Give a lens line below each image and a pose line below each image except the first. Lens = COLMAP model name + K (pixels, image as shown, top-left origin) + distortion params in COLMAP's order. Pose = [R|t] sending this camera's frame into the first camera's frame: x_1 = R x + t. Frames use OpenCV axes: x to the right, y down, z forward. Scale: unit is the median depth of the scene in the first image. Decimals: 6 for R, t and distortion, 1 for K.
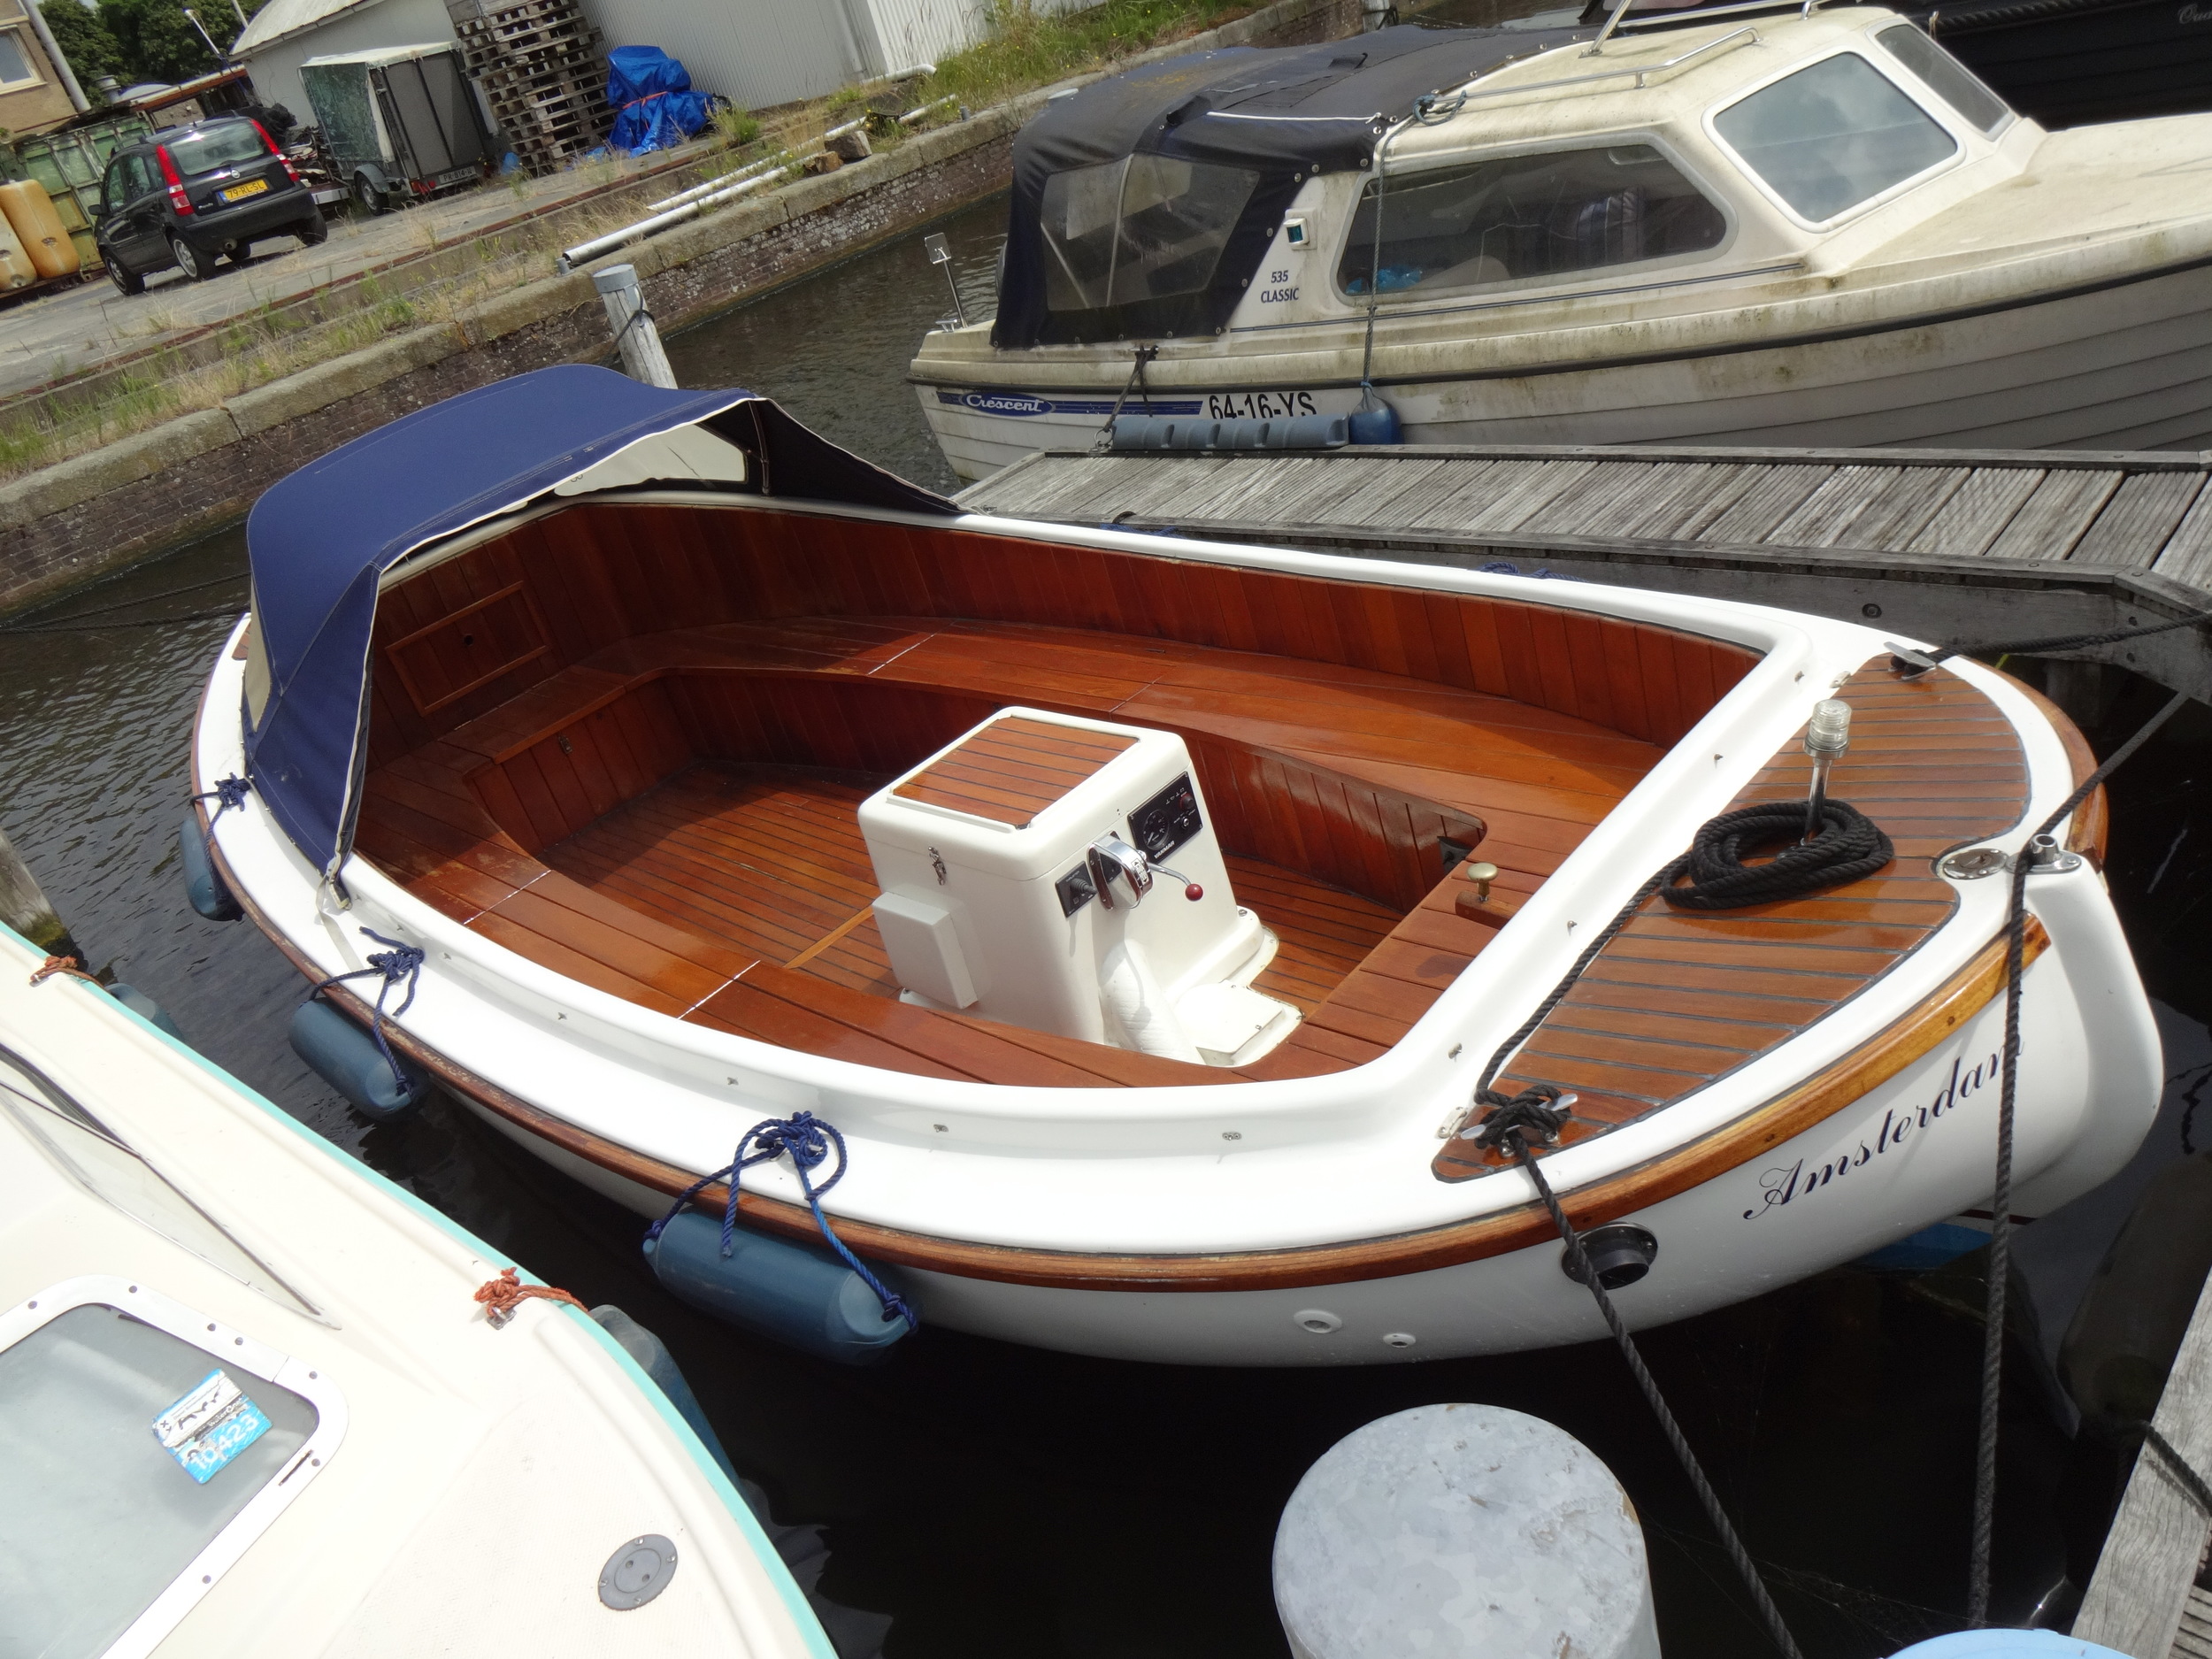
lens RADIAL K [[1581.3, 0, 1061.1], [0, 1581.3, 809.1], [0, 0, 1]] dist [-0.011898, 0.017902]
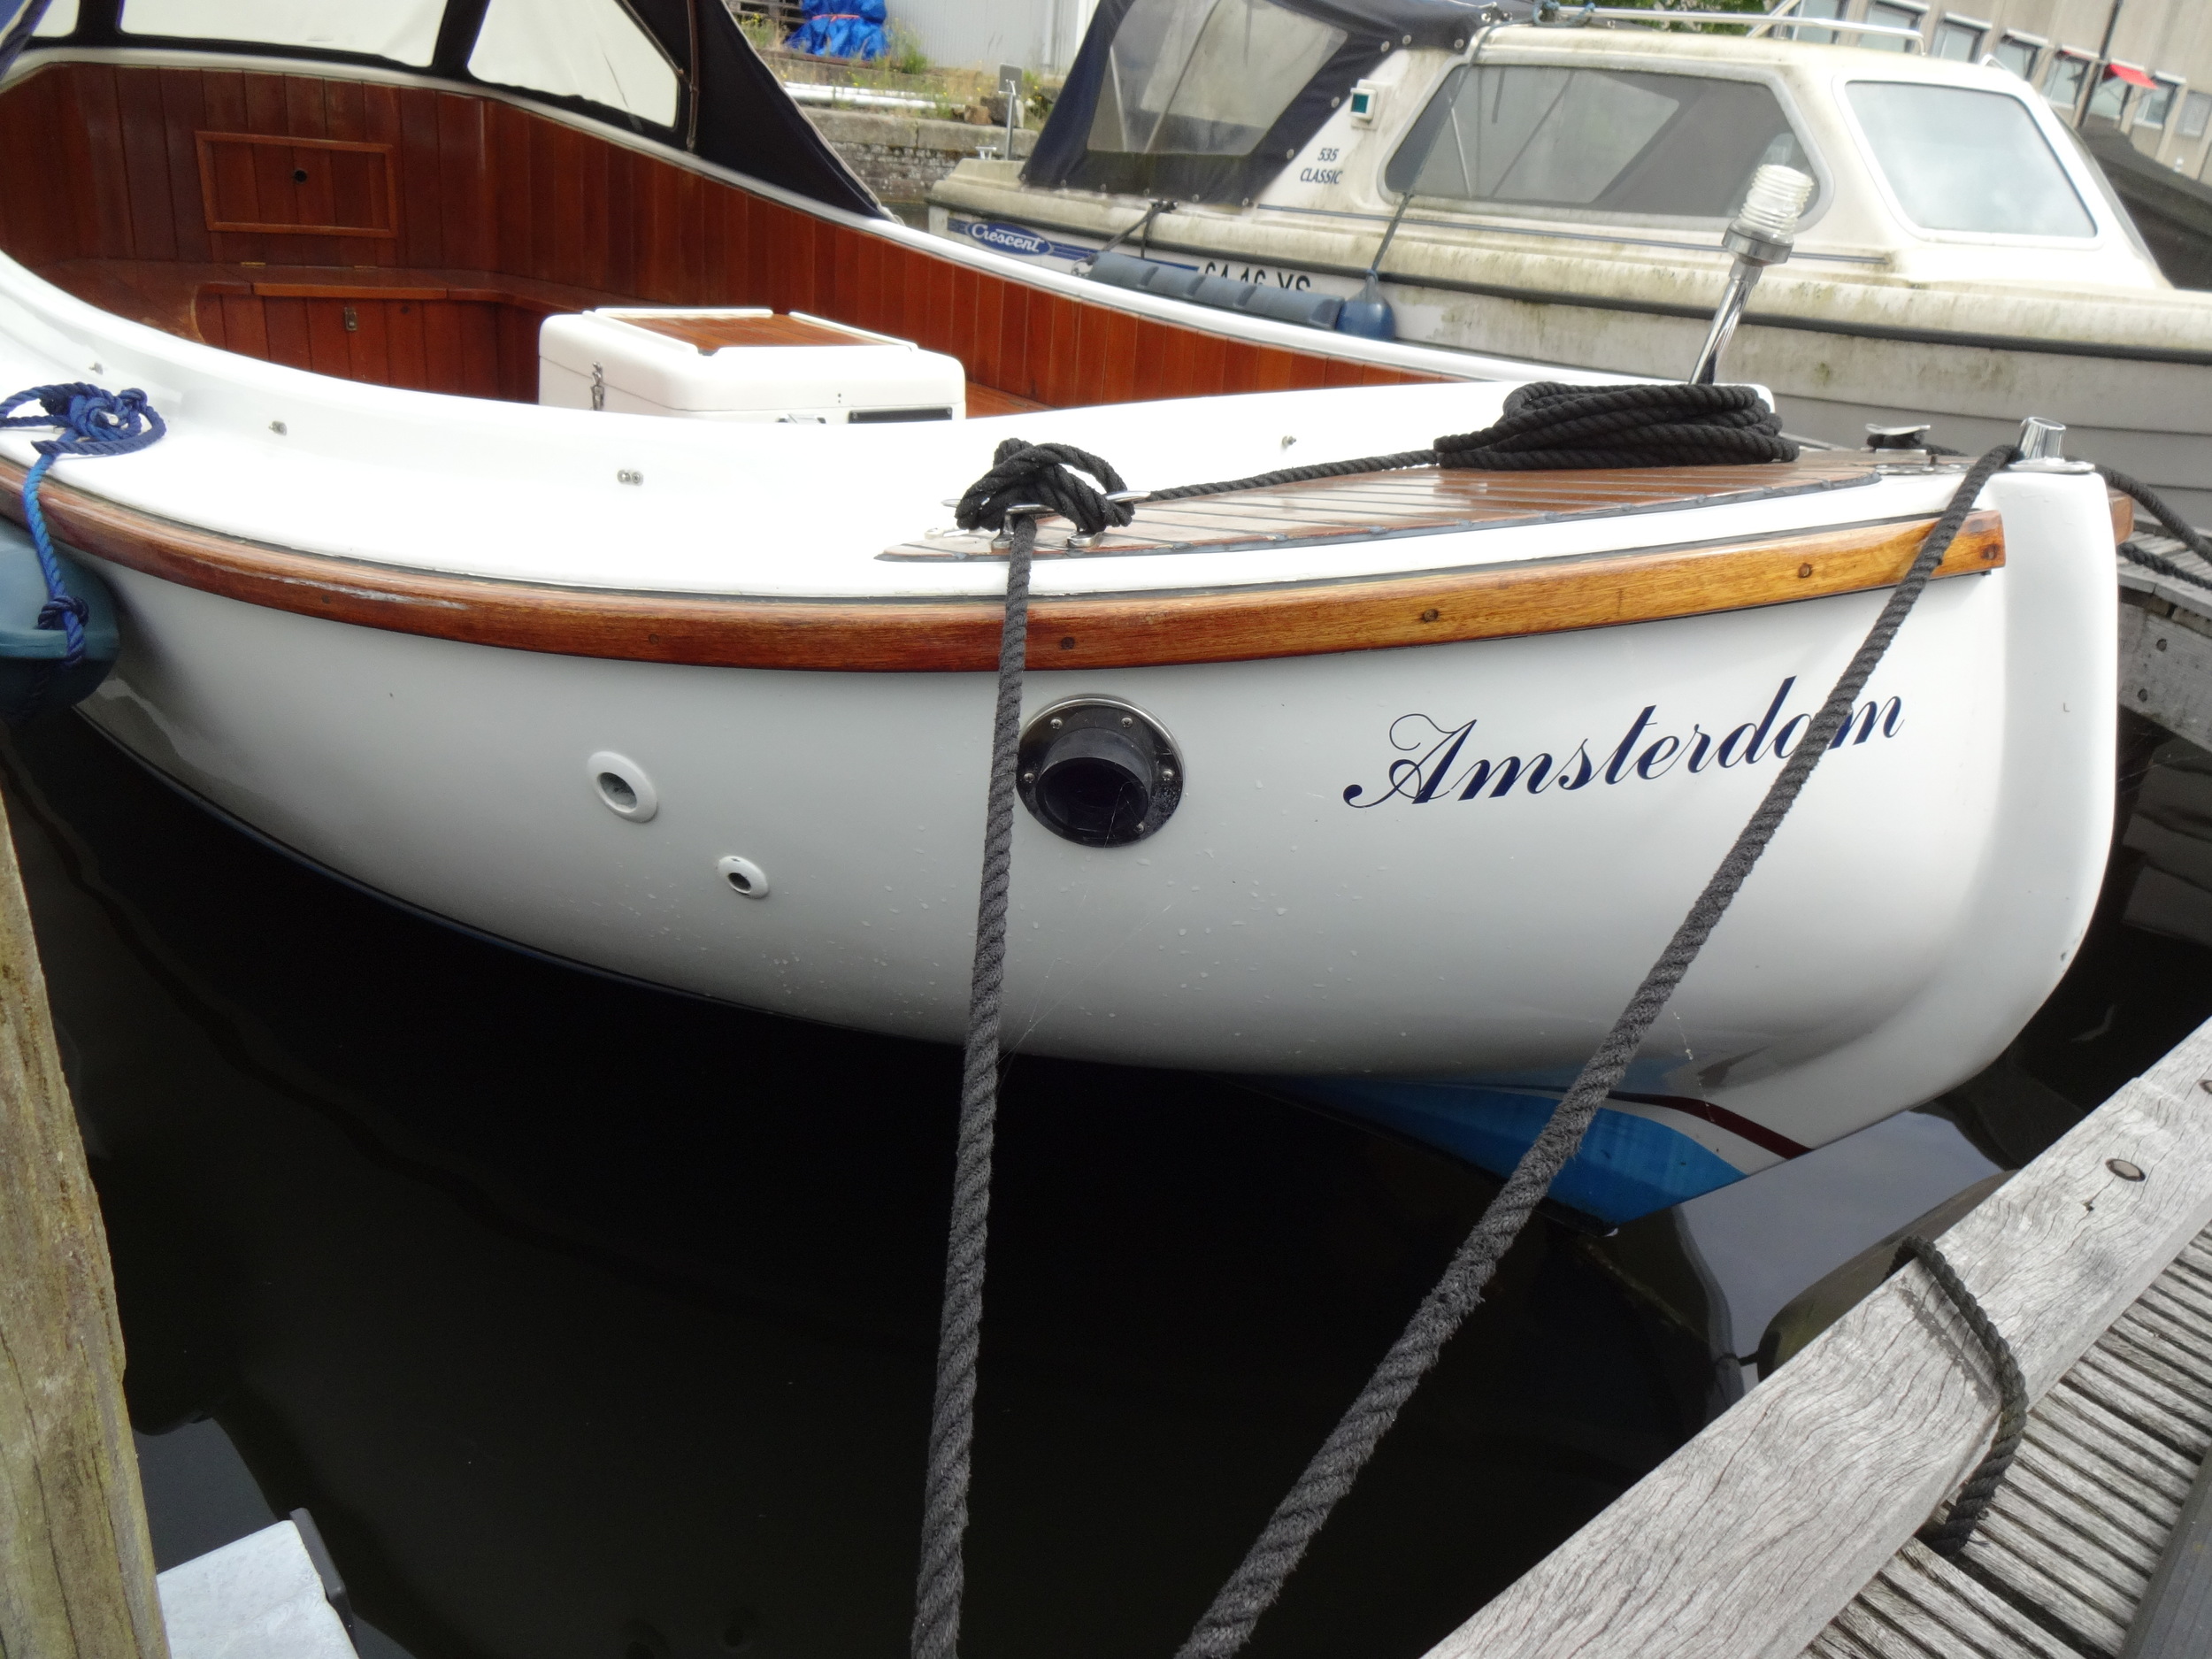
lens RADIAL K [[1581.3, 0, 1065.5], [0, 1581.3, 775.7], [0, 0, 1]] dist [-0.011898, 0.017902]
pose [[0.925707, 0.377476, 0.024053, 0.111369], [-0.374089, 0.923088, -0.089255, 0.115728], [-0.055894, 0.073626, 0.995718, 0.153896]]
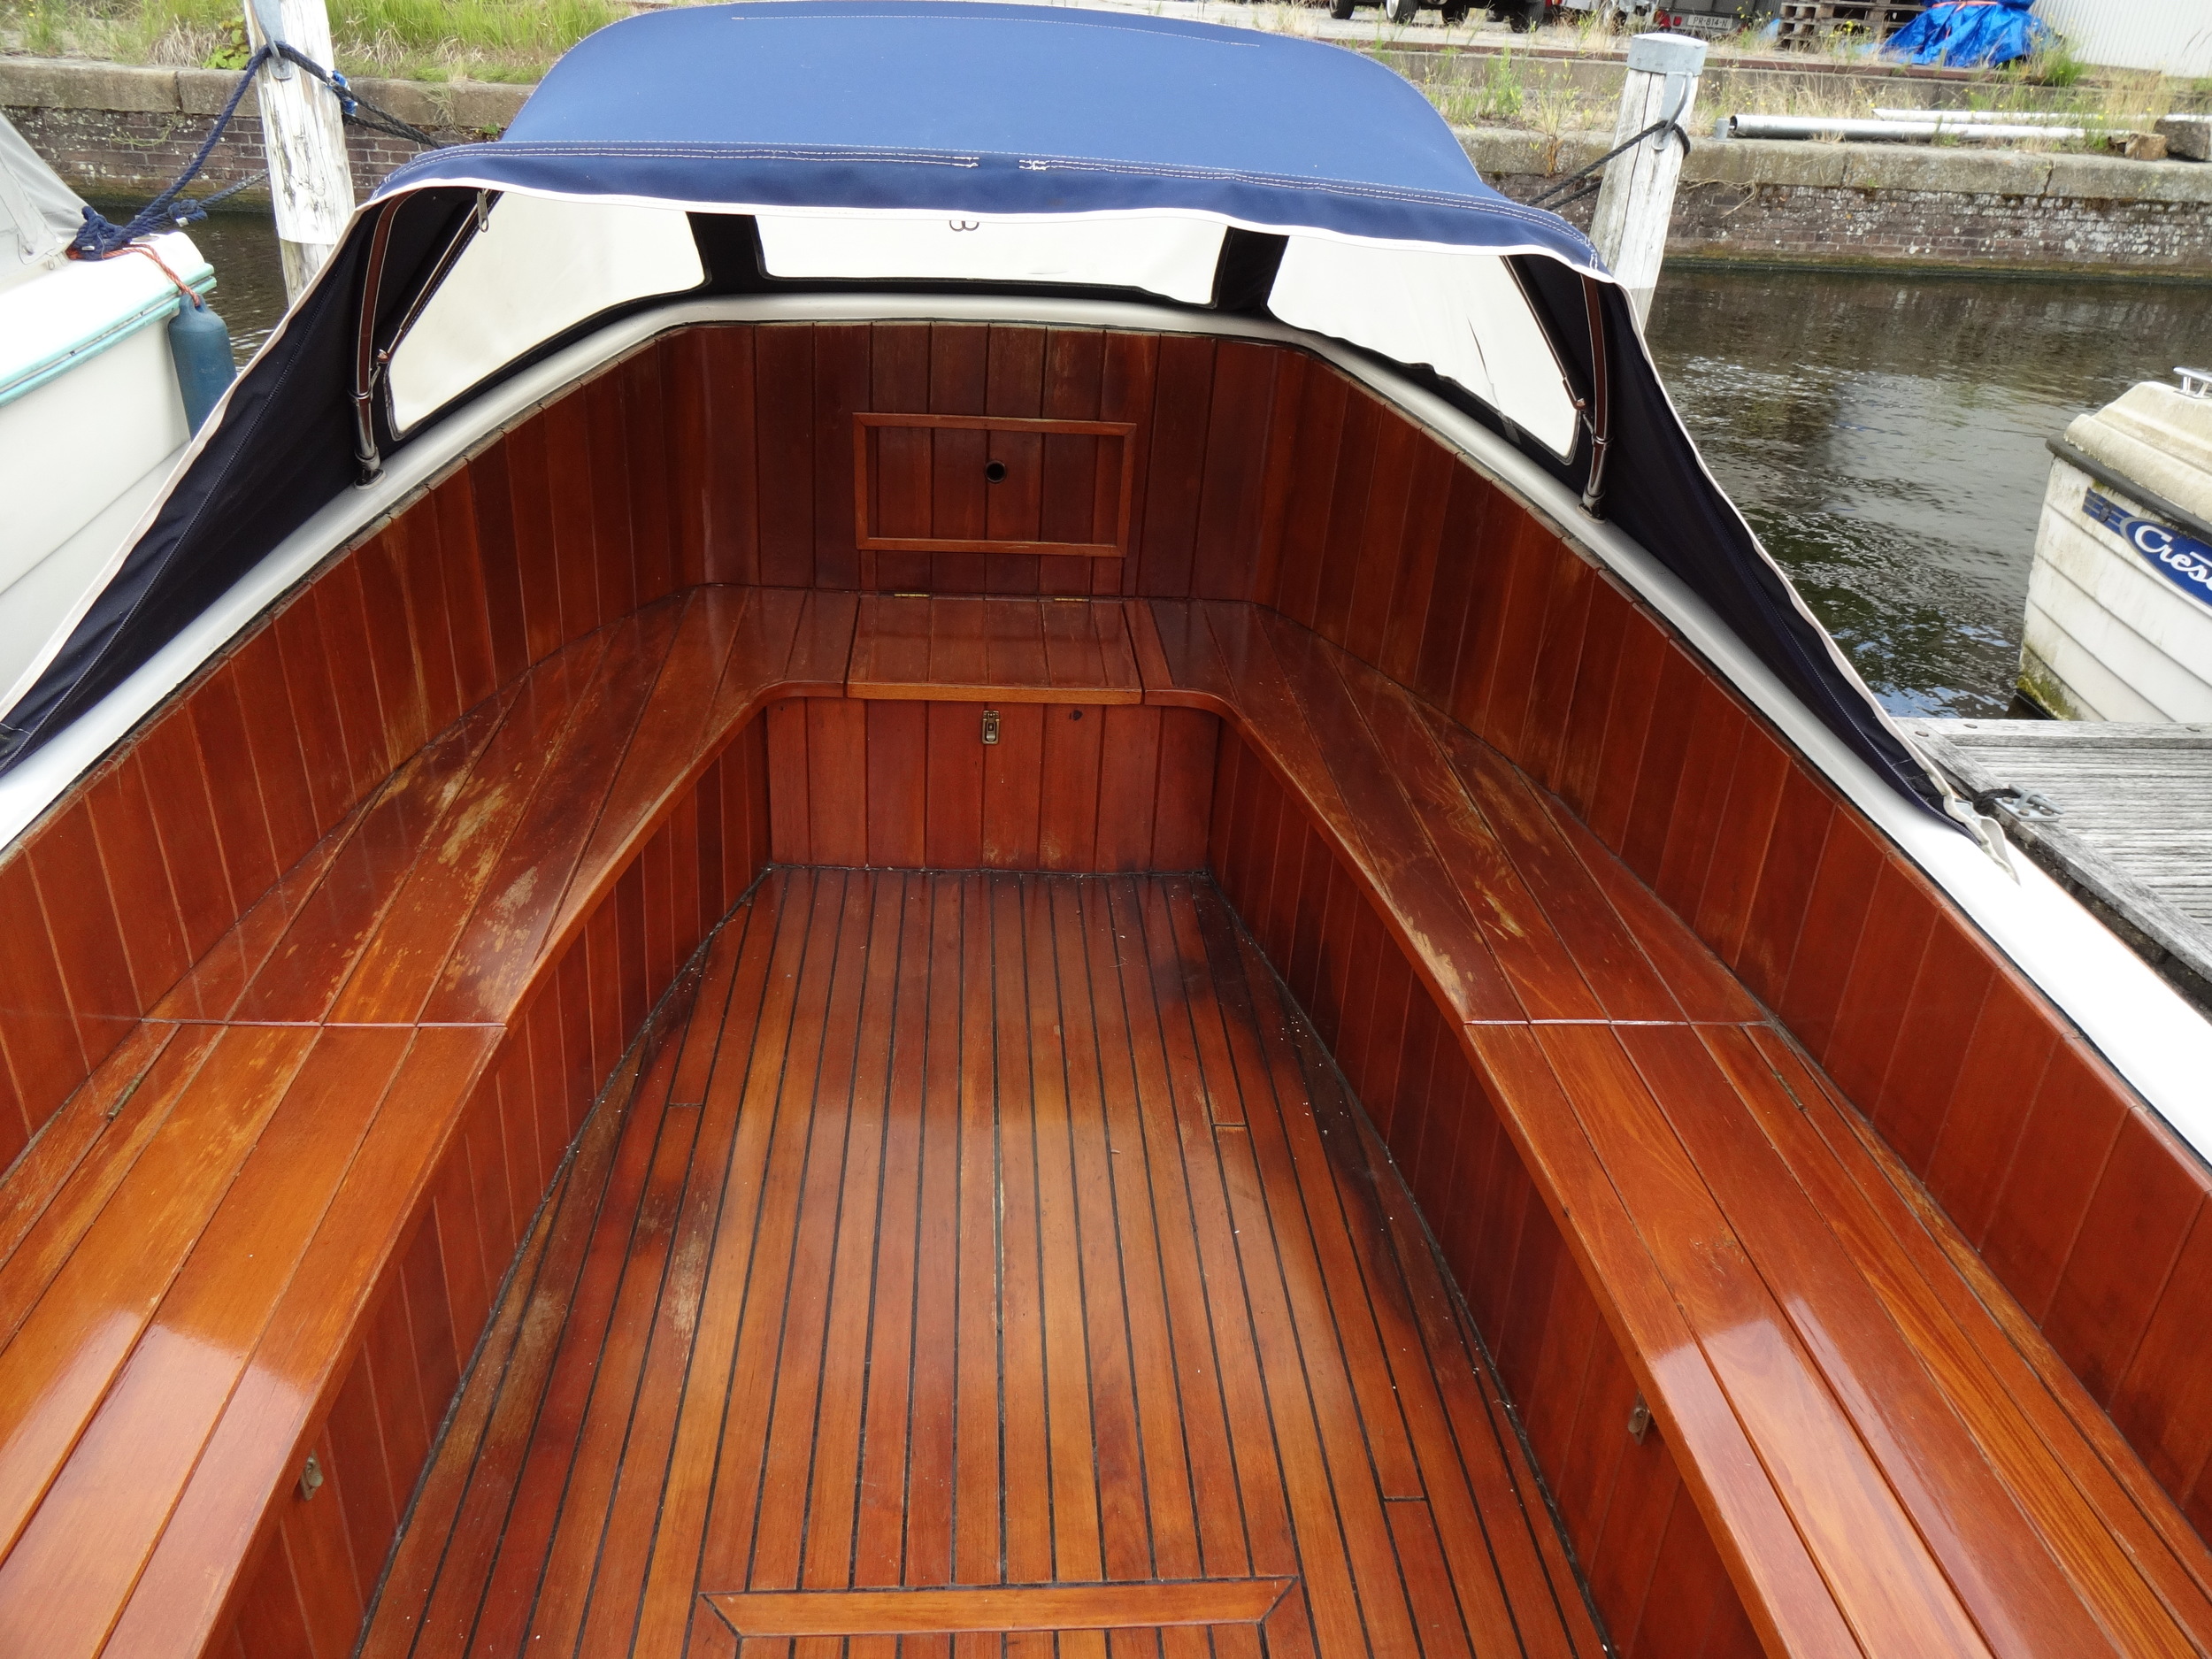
lens RADIAL K [[1616.9, 0, 1113.9], [0, 1616.9, 827.4], [0, 0, 1]] dist [-0.004820, -0.000002]
pose [[0.722285, 0.554571, -0.413225, -0.040212], [-0.529421, 0.827812, 0.185583, -0.135965], [0.444991, 0.084725, 0.891518, 0.530569]]
